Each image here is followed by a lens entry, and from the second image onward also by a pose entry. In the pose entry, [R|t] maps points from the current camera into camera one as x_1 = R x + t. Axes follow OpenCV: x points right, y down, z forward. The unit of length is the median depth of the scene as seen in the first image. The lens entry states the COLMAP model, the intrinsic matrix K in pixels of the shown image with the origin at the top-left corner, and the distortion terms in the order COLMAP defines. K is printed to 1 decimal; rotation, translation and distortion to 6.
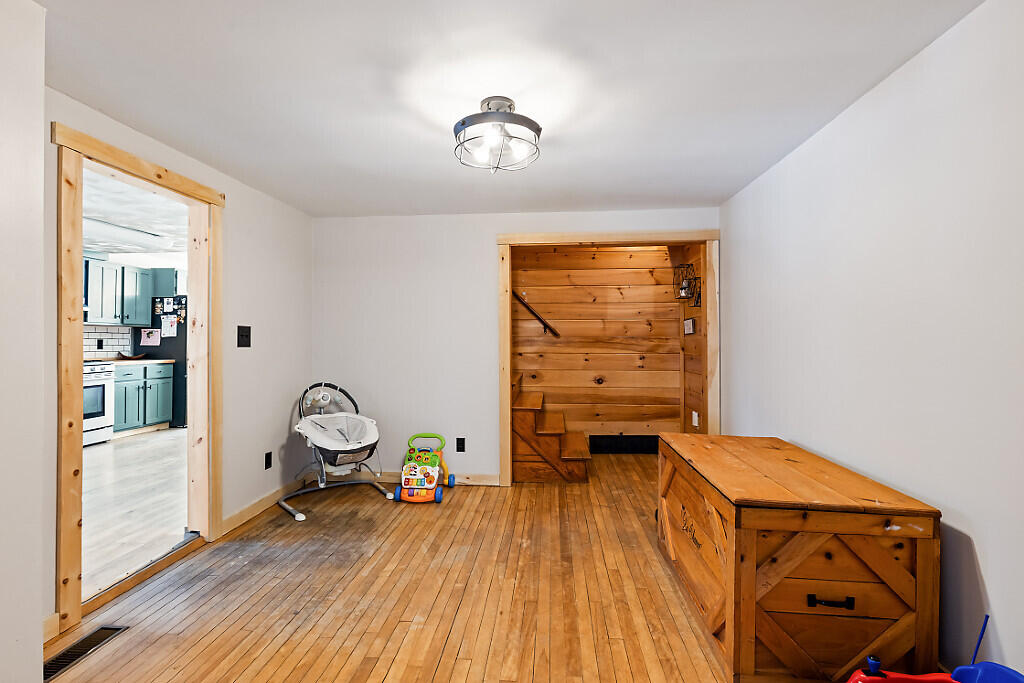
lens RADIAL K [[467.2, 0, 507.9], [0, 467.2, 338.0], [0, 0, 1]] dist [0.000033, -0.001542]
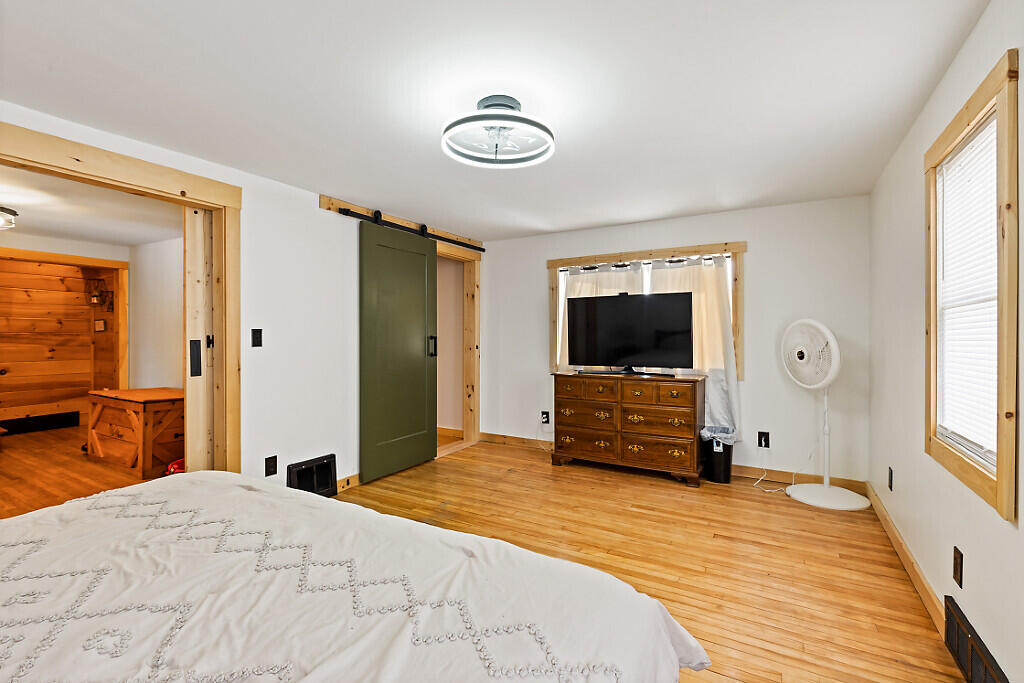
lens RADIAL K [[467.2, 0, 507.6], [0, 467.2, 336.8], [0, 0, 1]] dist [0.000033, -0.001542]
pose [[0.428558, 0.000494, 0.903514, -0.307633], [-0.005332, 0.999984, 0.001982, -0.001011], [-0.903499, -0.005667, 0.428553, -0.601451]]
